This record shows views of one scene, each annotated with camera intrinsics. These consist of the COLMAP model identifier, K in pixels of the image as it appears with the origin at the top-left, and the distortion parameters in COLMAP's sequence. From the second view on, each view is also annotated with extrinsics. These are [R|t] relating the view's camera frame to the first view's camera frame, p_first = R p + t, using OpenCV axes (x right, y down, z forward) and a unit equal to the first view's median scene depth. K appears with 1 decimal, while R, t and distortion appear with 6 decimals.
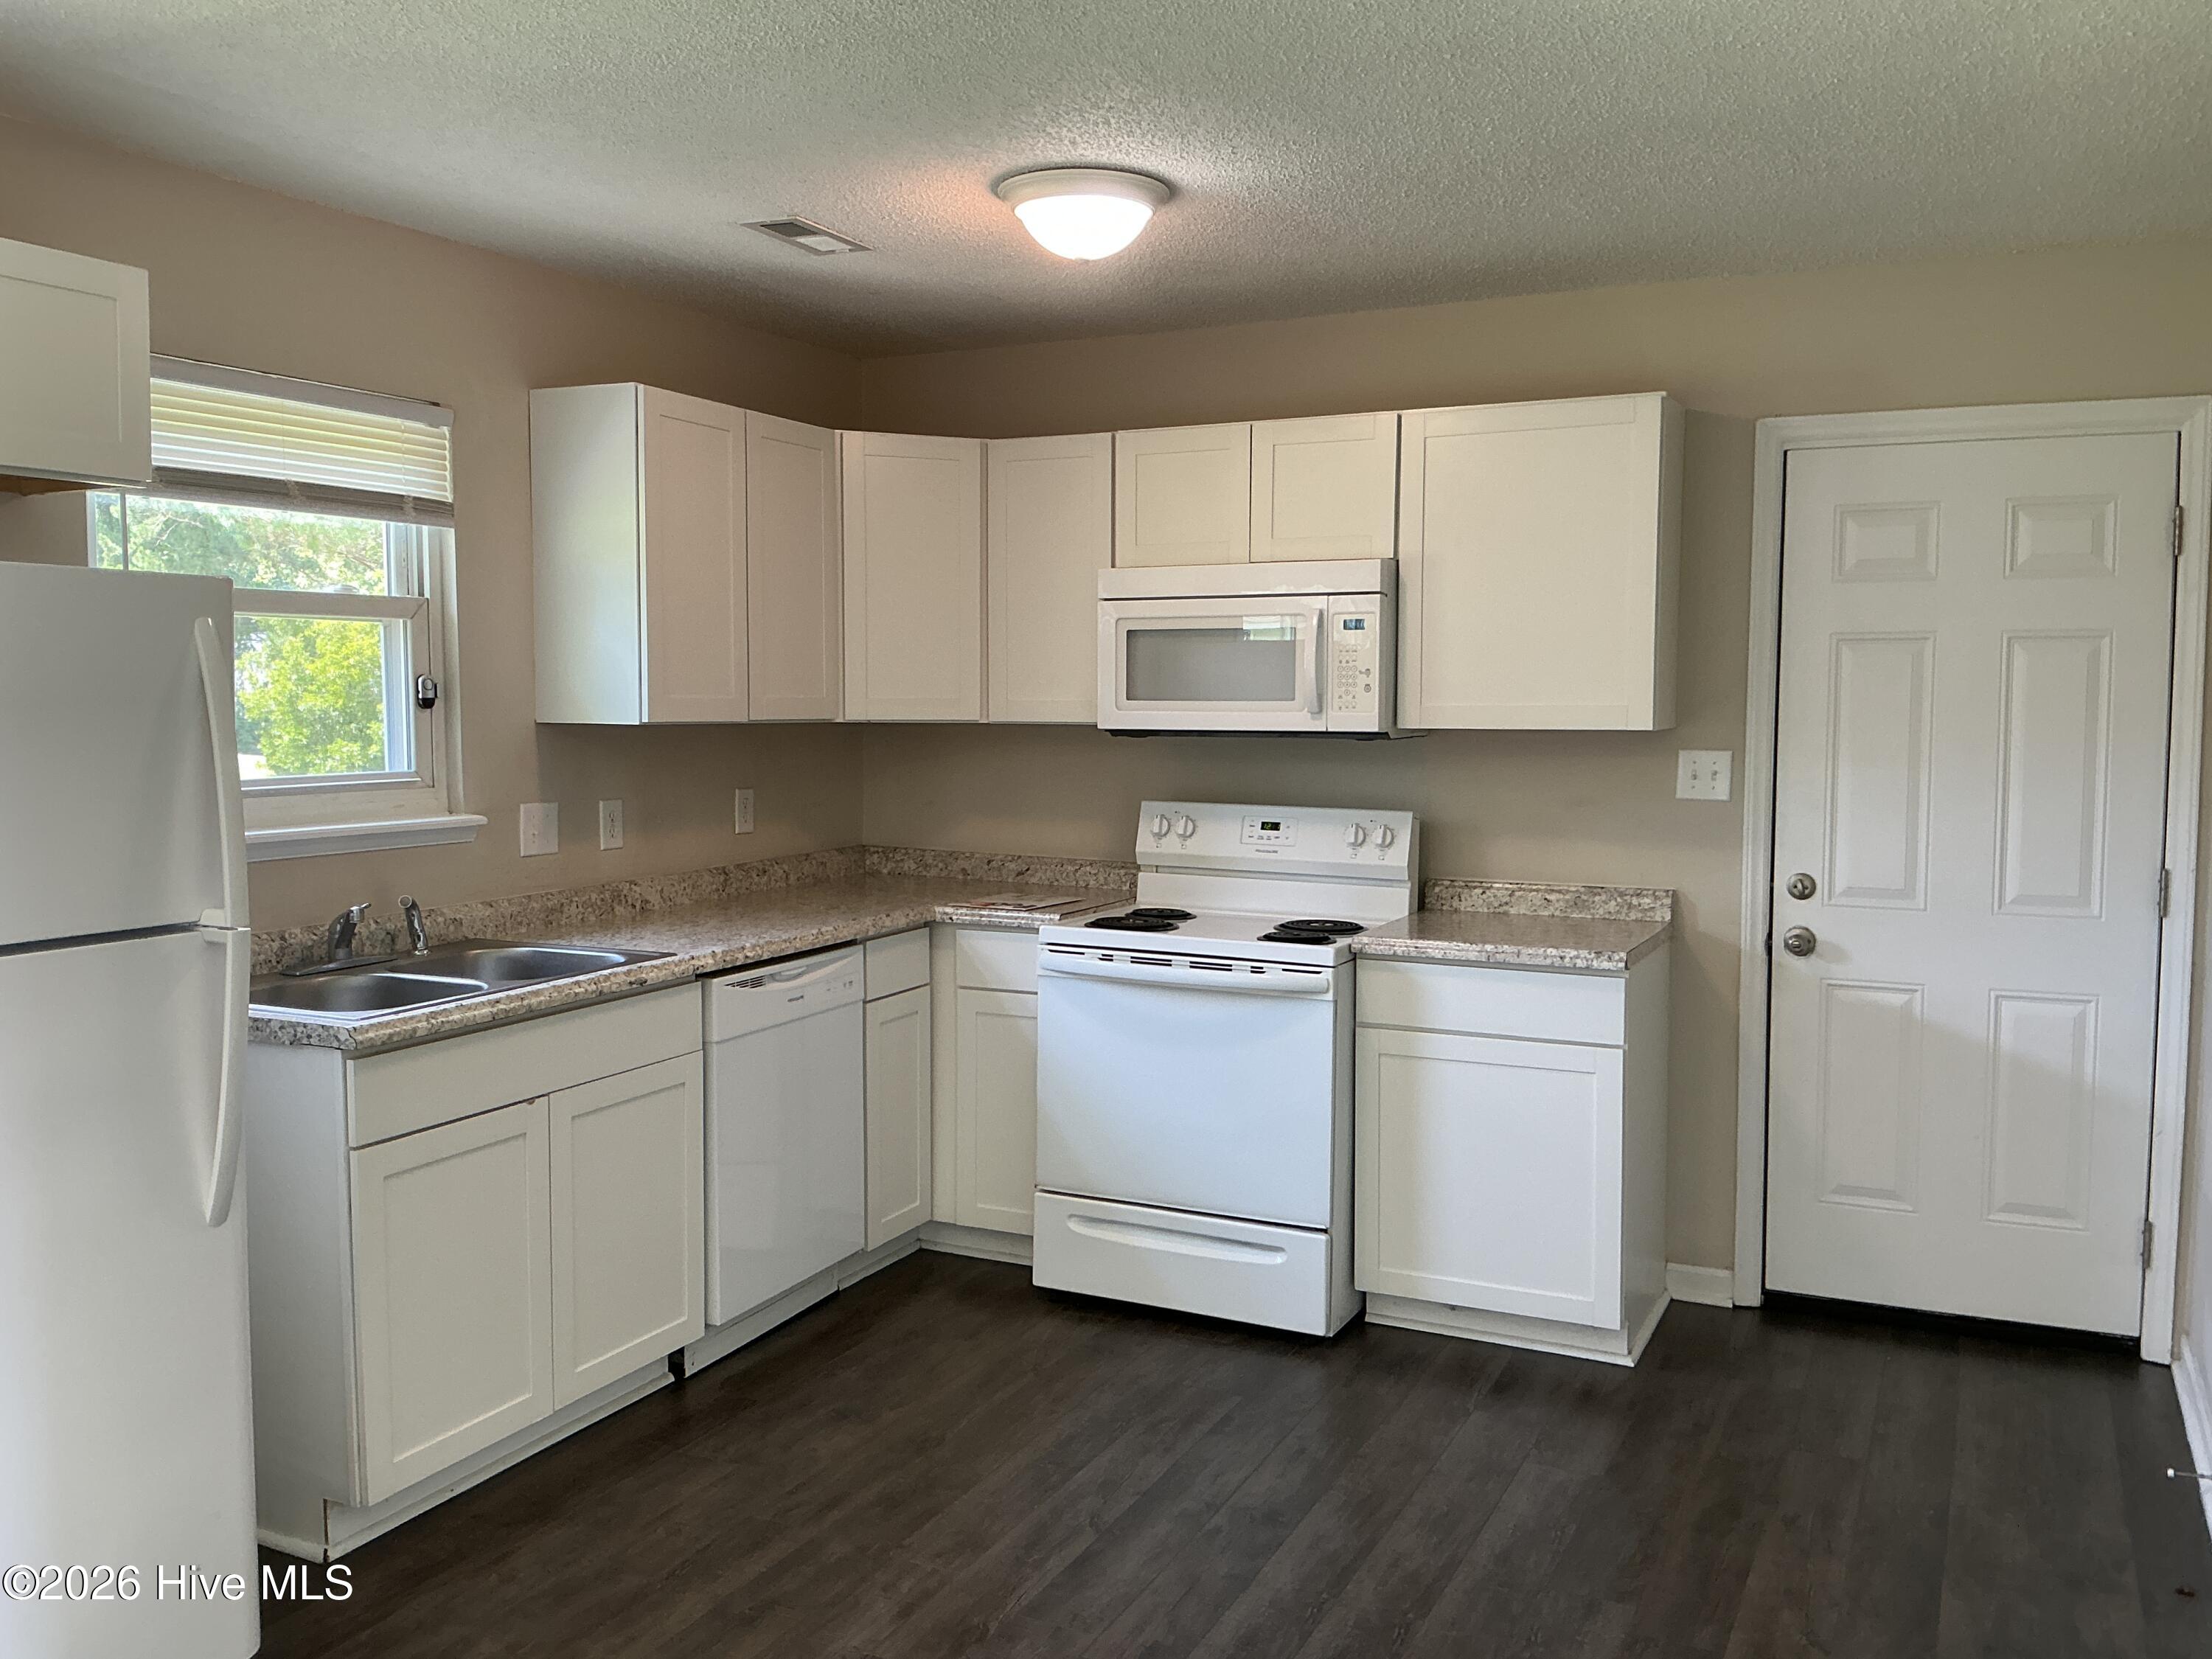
lens RADIAL K [[1856.3, 0, 1116.4], [0, 1856.3, 819.6], [0, 0, 1]] dist [0.135987, -0.236104]
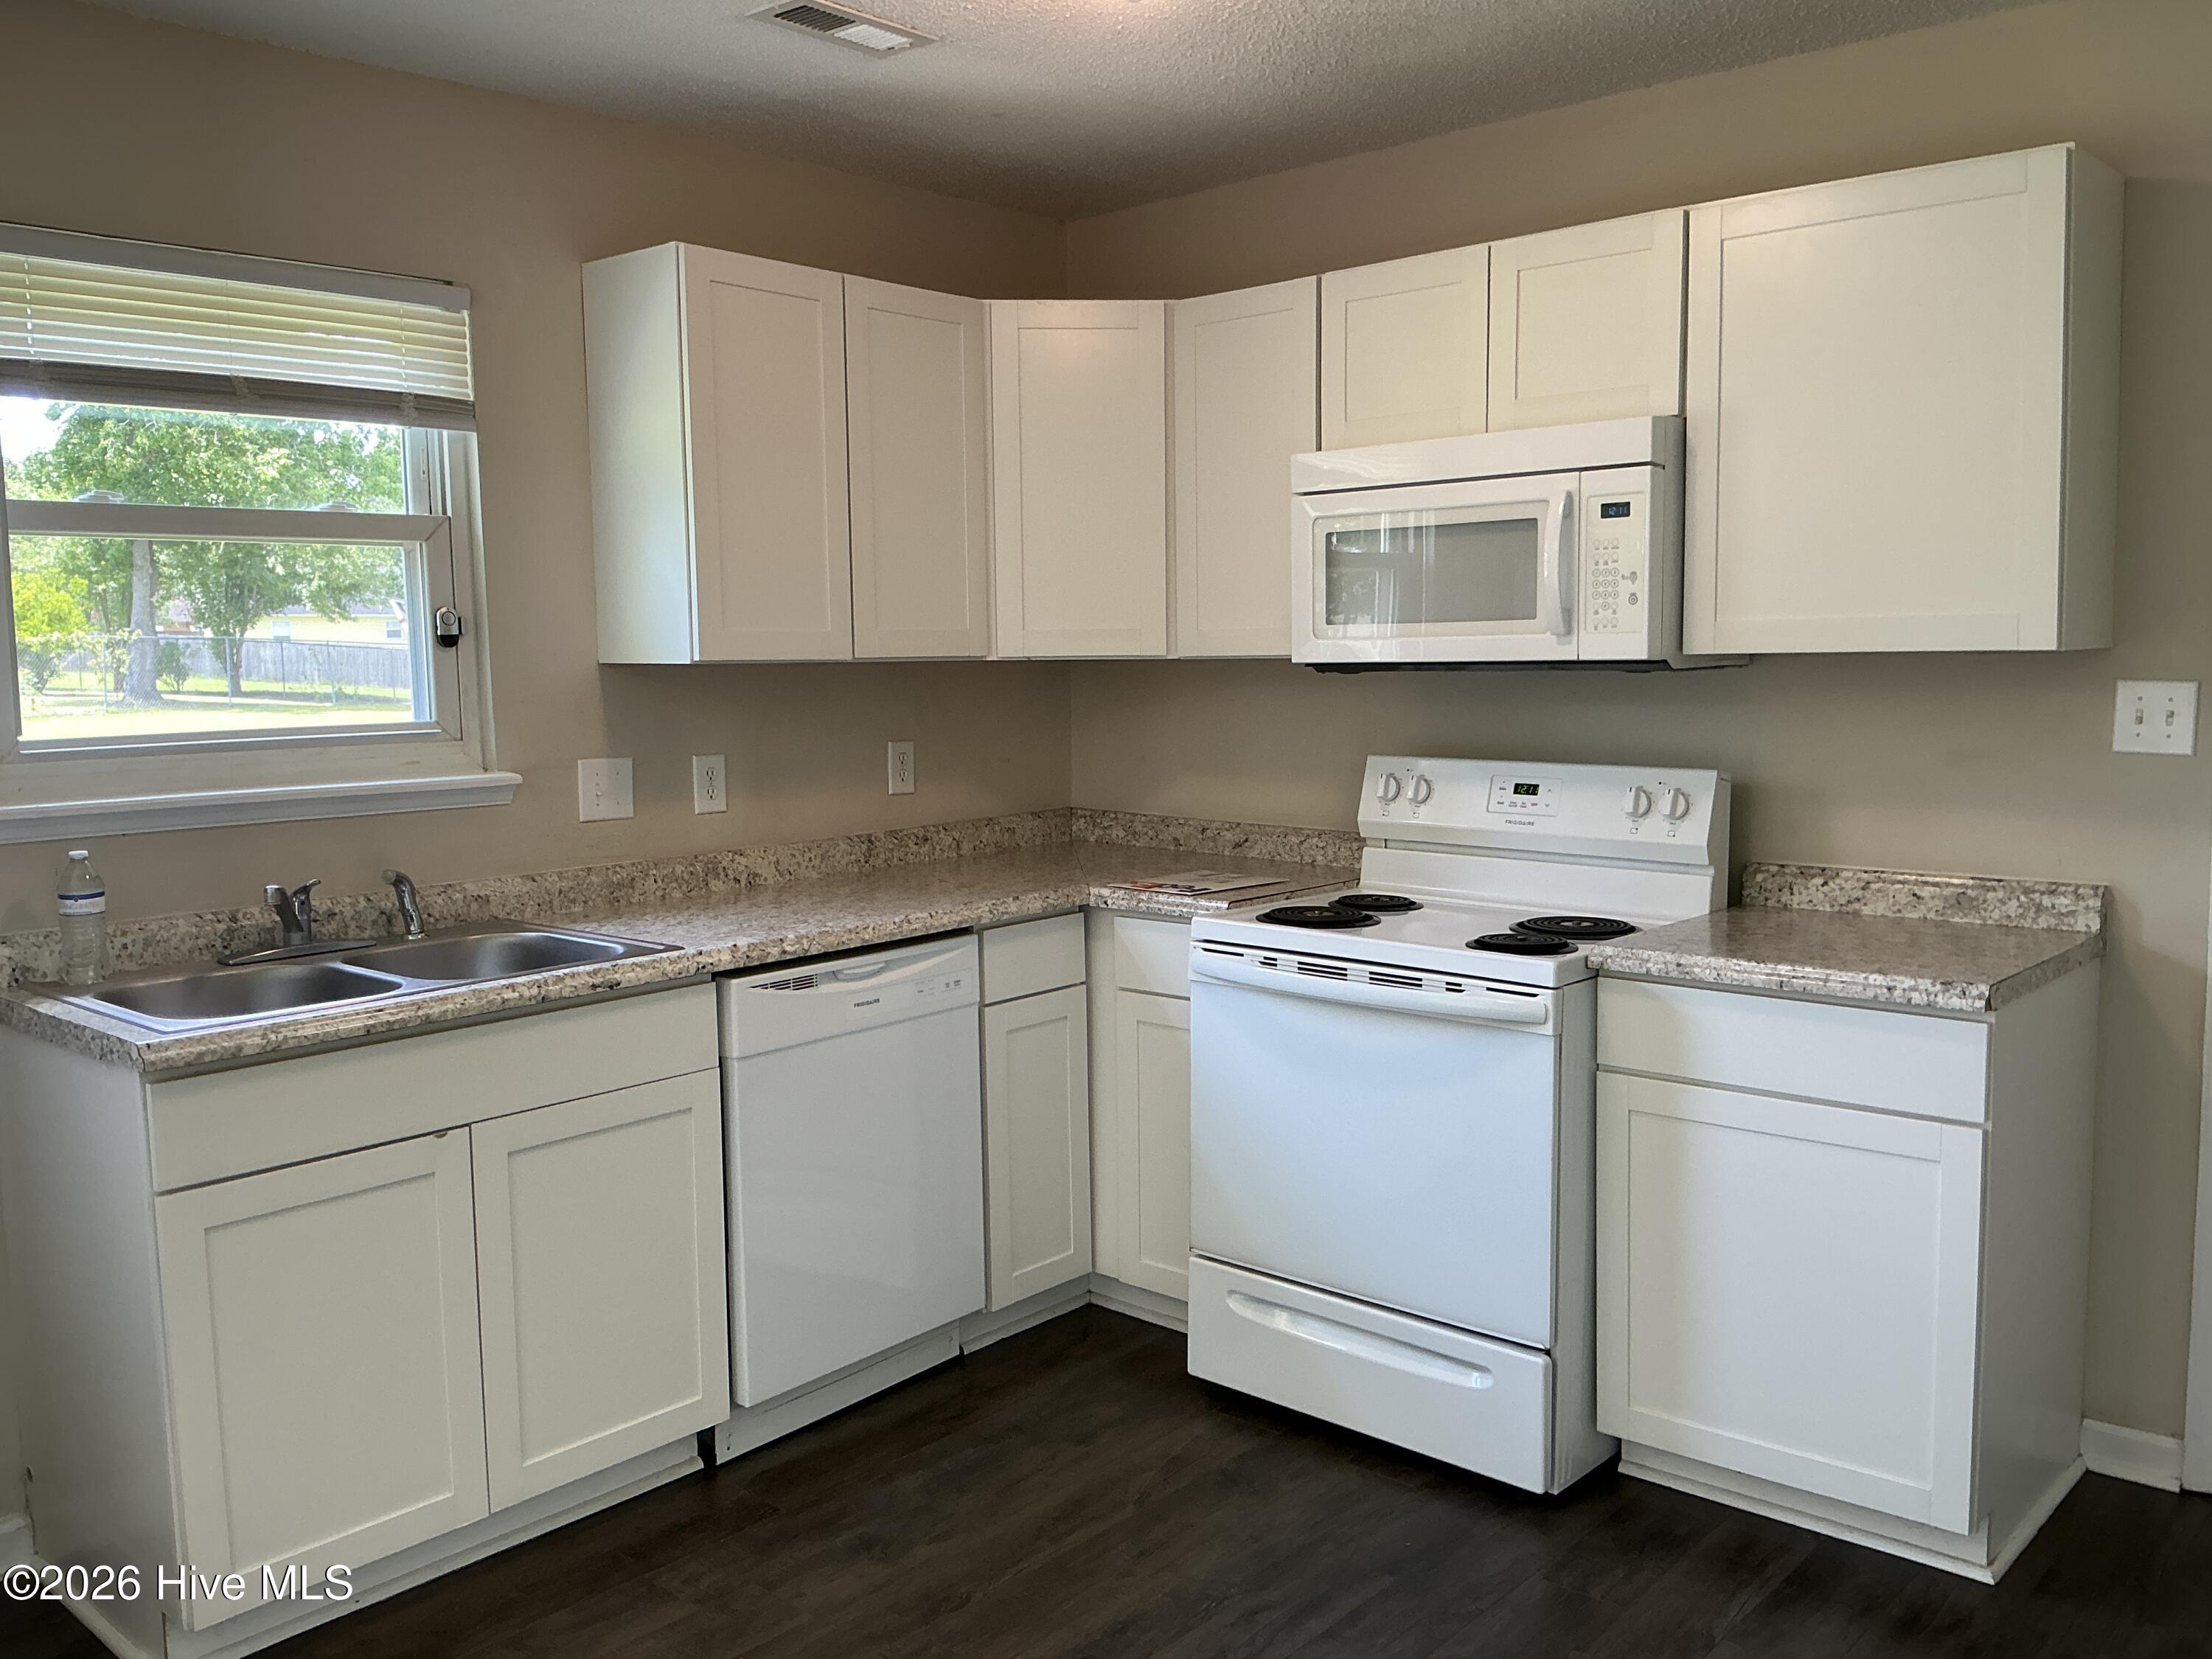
lens RADIAL K [[1857.2, 0, 1106.6], [0, 1857.2, 820.8], [0, 0, 1]] dist [0.130303, -0.282548]
pose [[0.960016, 0.009748, -0.279775, 0.144089], [-0.002138, 0.999620, 0.027492, -0.004477], [0.279936, -0.025795, 0.959672, 0.249230]]
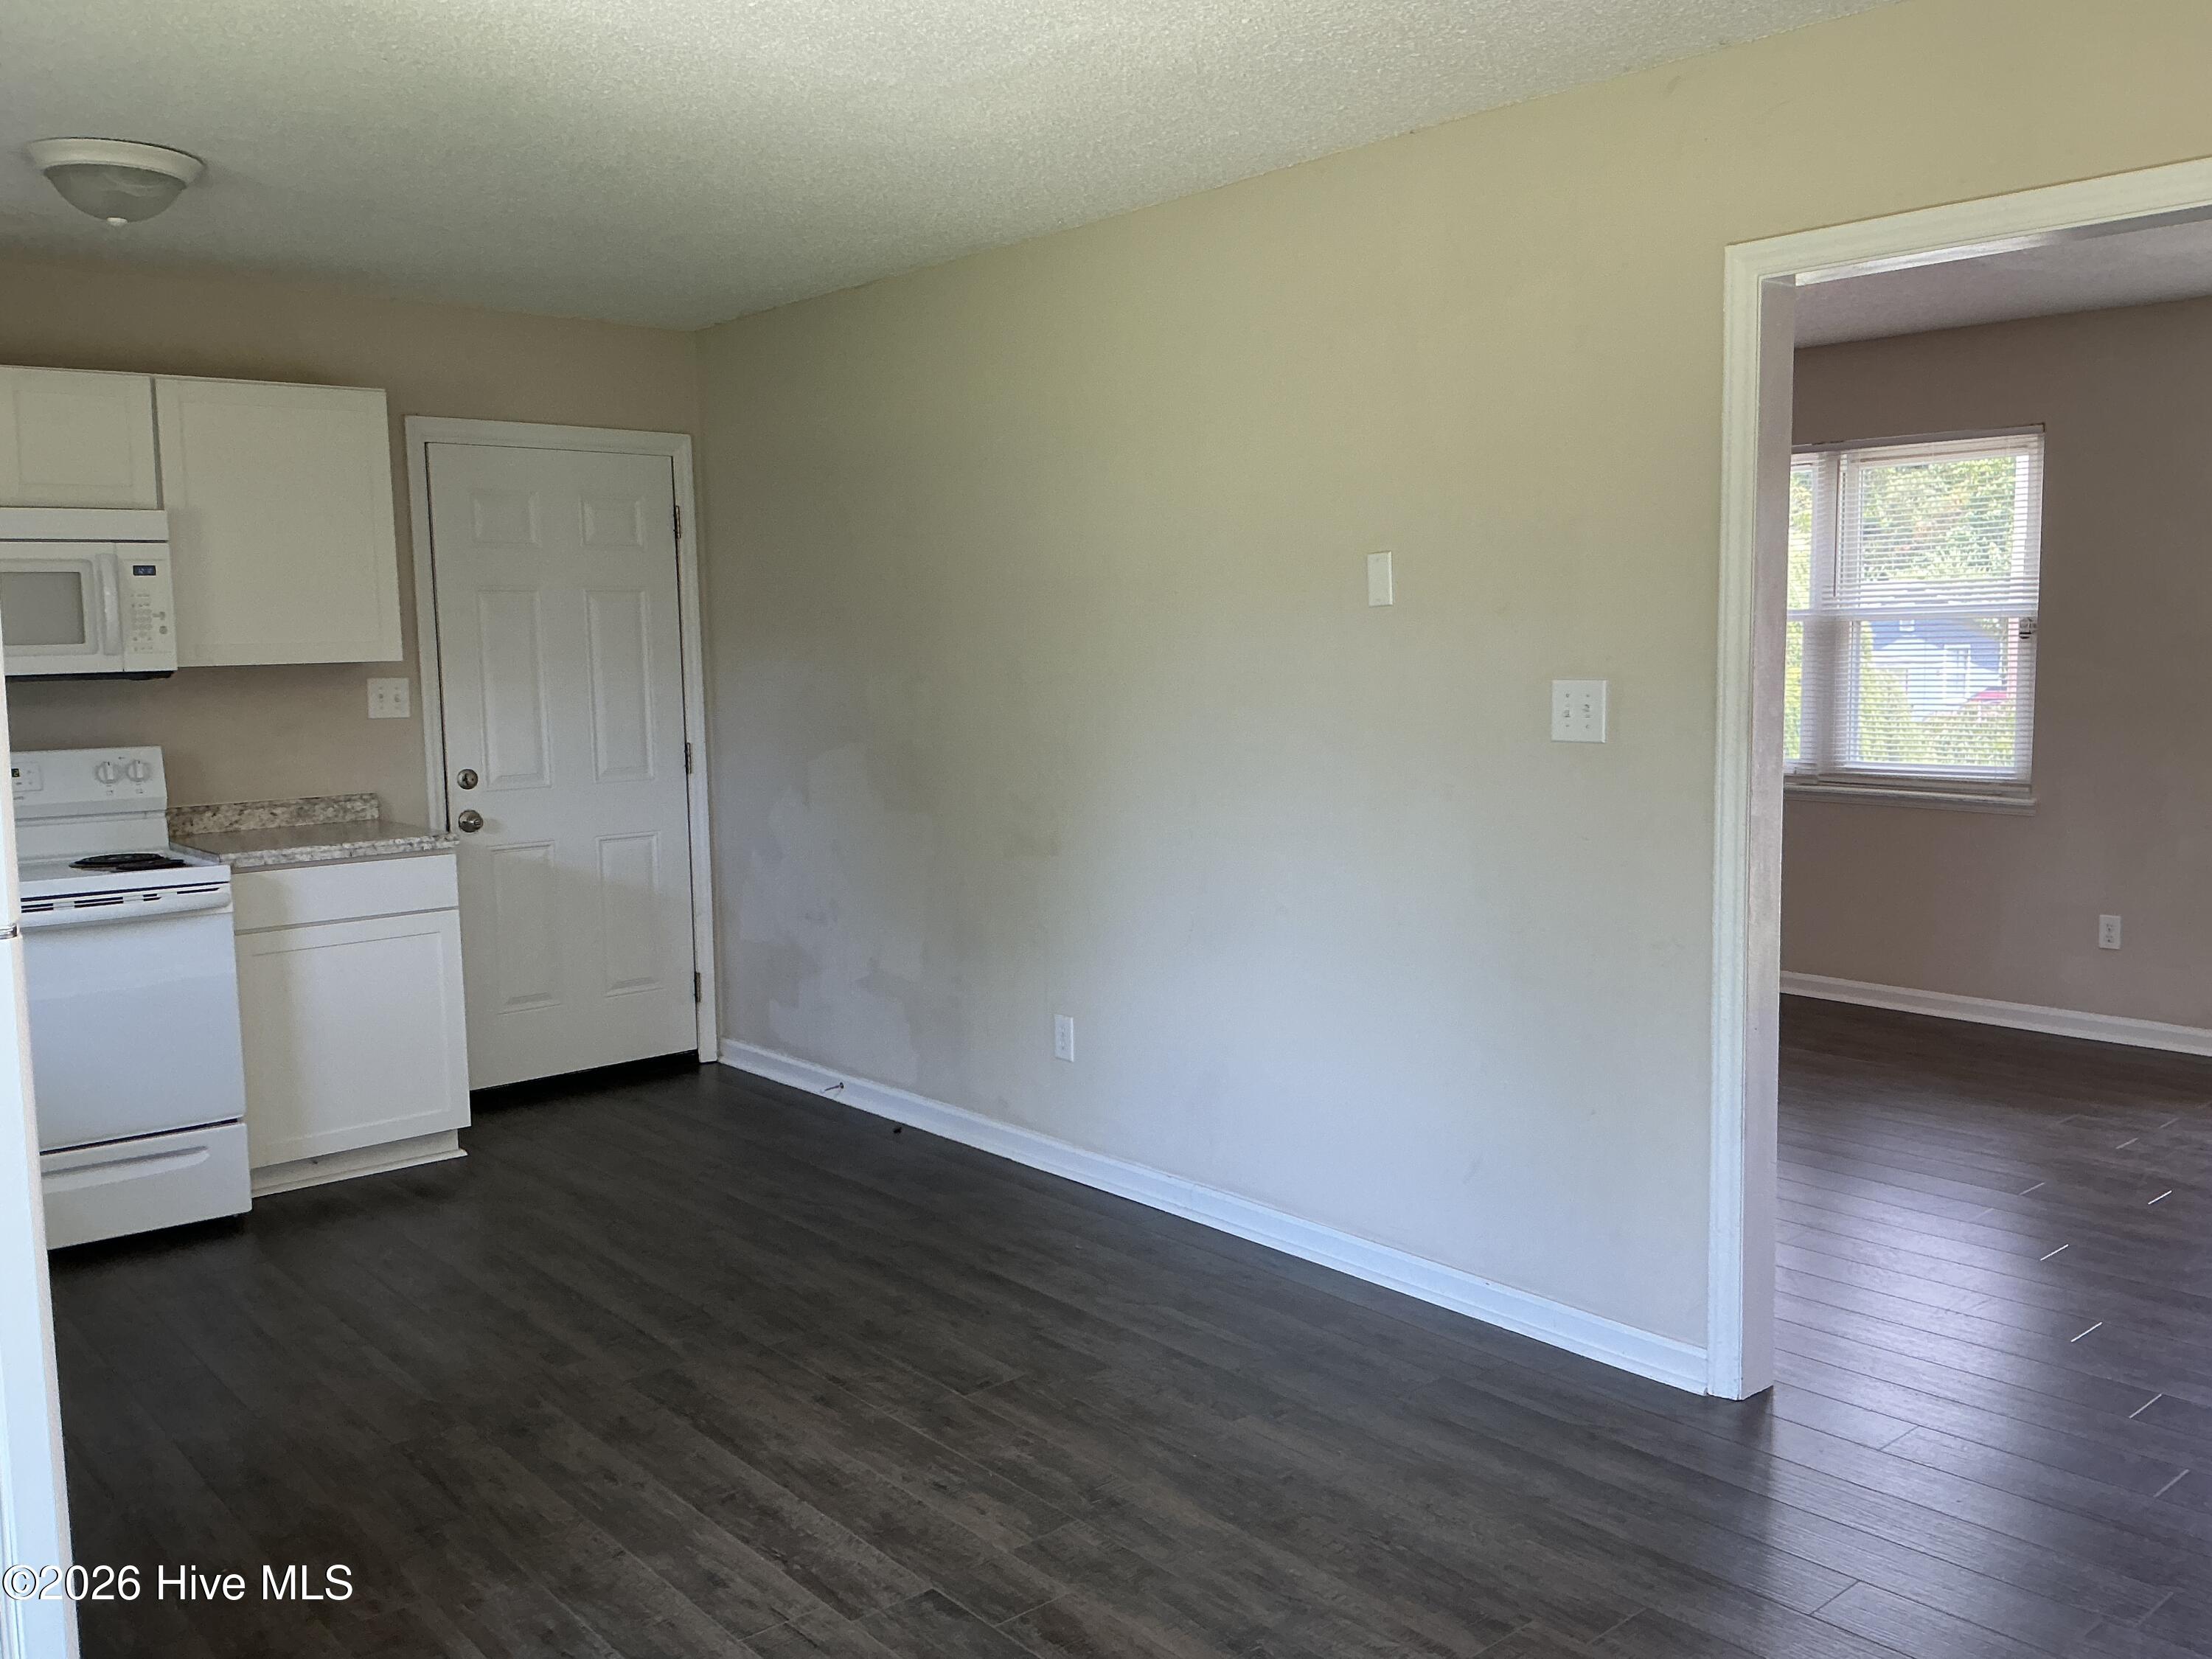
lens RADIAL K [[1857.2, 0, 1106.6], [0, 1857.2, 820.8], [0, 0, 1]] dist [0.130303, -0.282548]
pose [[0.410174, -0.106037, 0.905822, -0.644254], [0.084335, 0.993372, 0.078097, -0.000146], [-0.908099, 0.044359, 0.416398, 0.056912]]
